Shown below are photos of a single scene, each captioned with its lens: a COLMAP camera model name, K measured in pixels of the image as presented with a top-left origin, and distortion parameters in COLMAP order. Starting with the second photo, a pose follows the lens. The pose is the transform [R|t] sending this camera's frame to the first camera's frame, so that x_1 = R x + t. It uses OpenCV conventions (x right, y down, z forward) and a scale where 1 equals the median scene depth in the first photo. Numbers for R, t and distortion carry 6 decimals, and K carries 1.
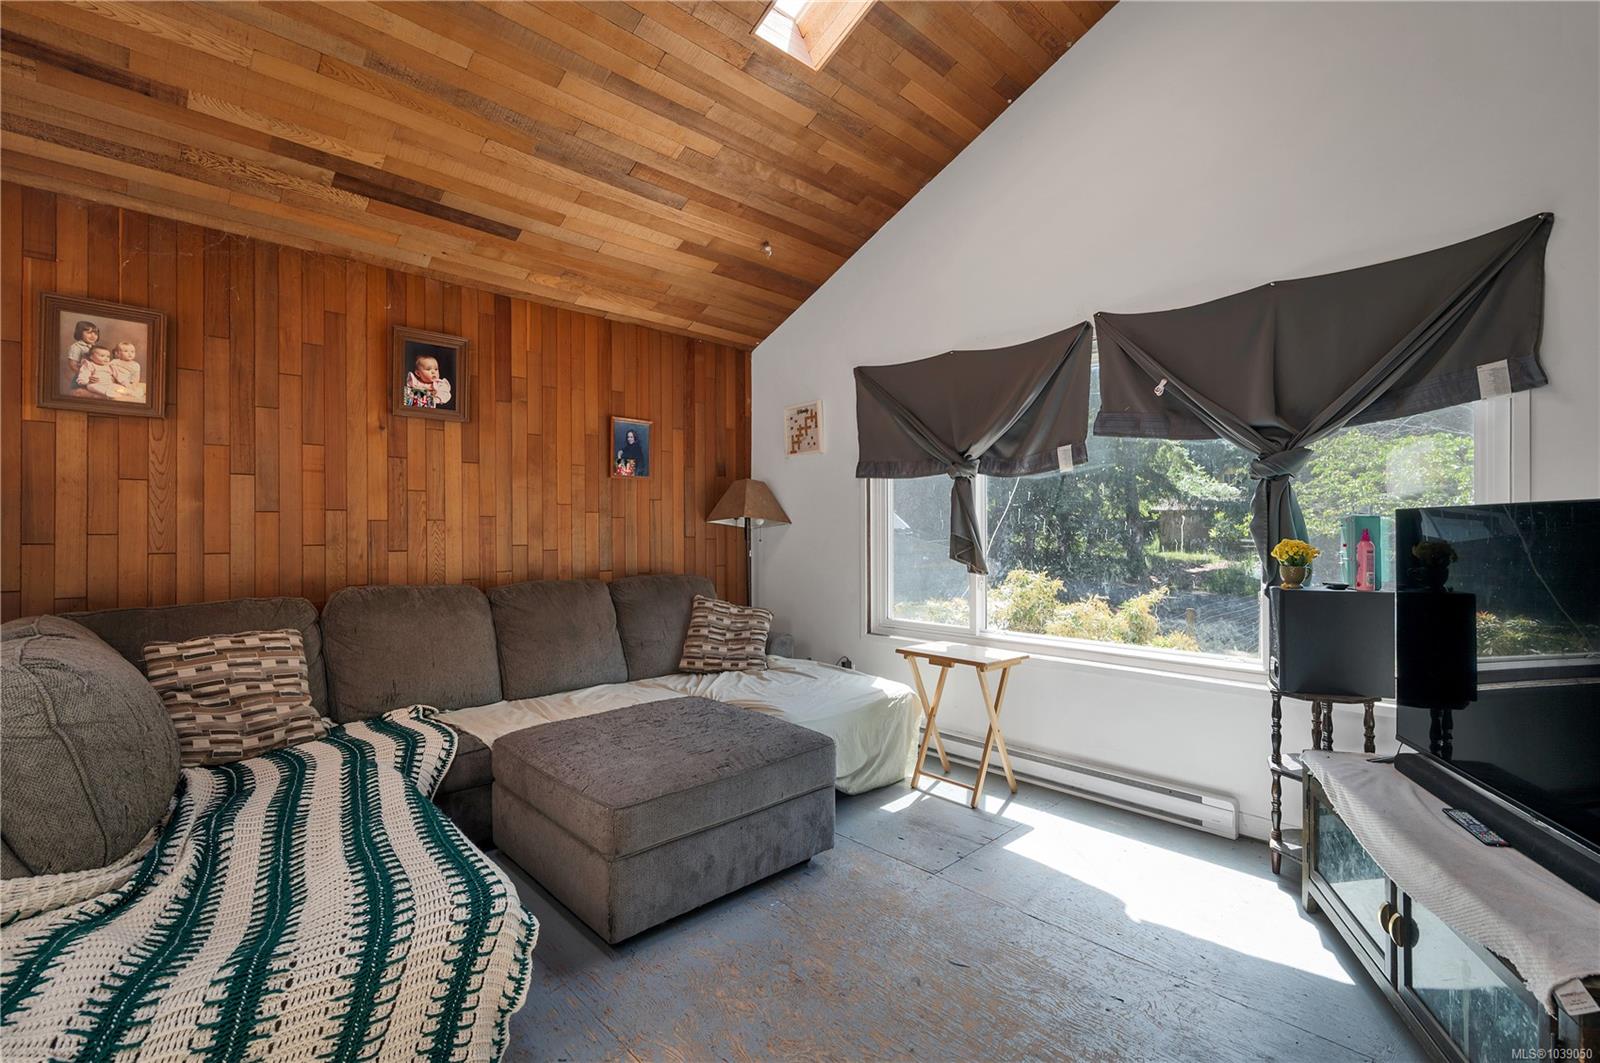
lens RADIAL K [[704.0, 0, 812.6], [0, 704.0, 530.5], [0, 0, 1]] dist [0.001297, 0.000165]
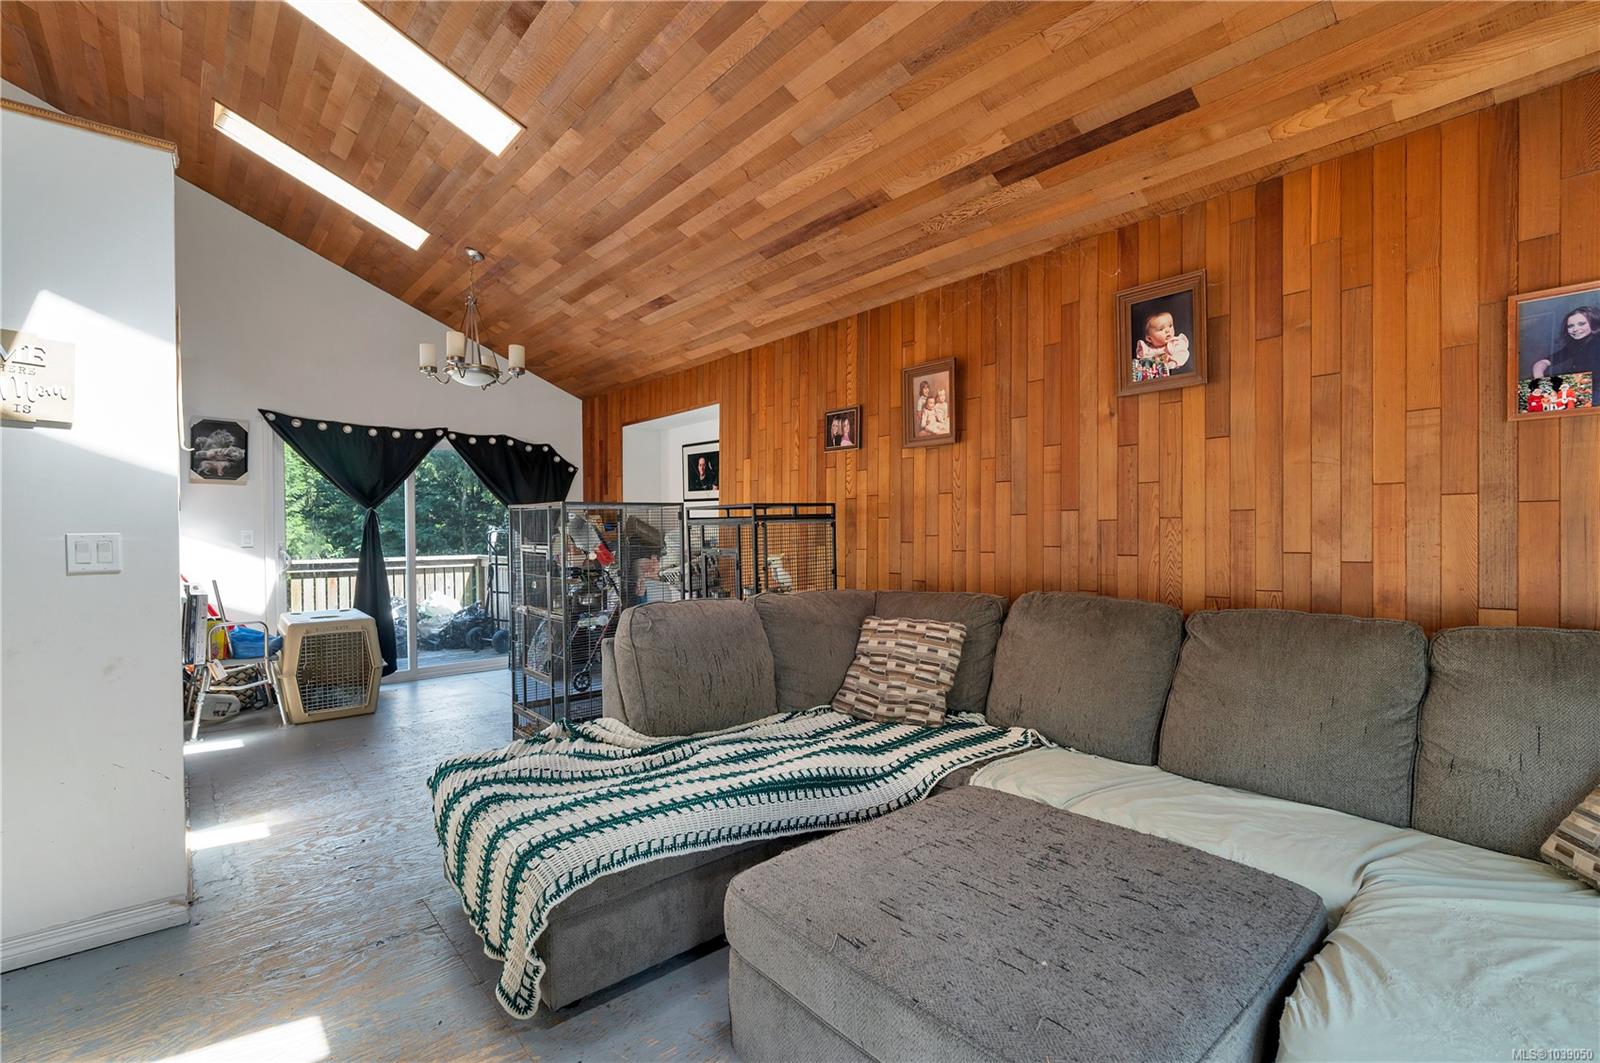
lens RADIAL K [[718.2, 0, 799.3], [0, 718.2, 540.0], [0, 0, 1]] dist [0.004431, 0.000351]
pose [[-0.056098, 0.010429, -0.998371, 0.314323], [0.007871, 0.999919, 0.010003, -0.001453], [0.998394, -0.007297, -0.056175, 0.676846]]
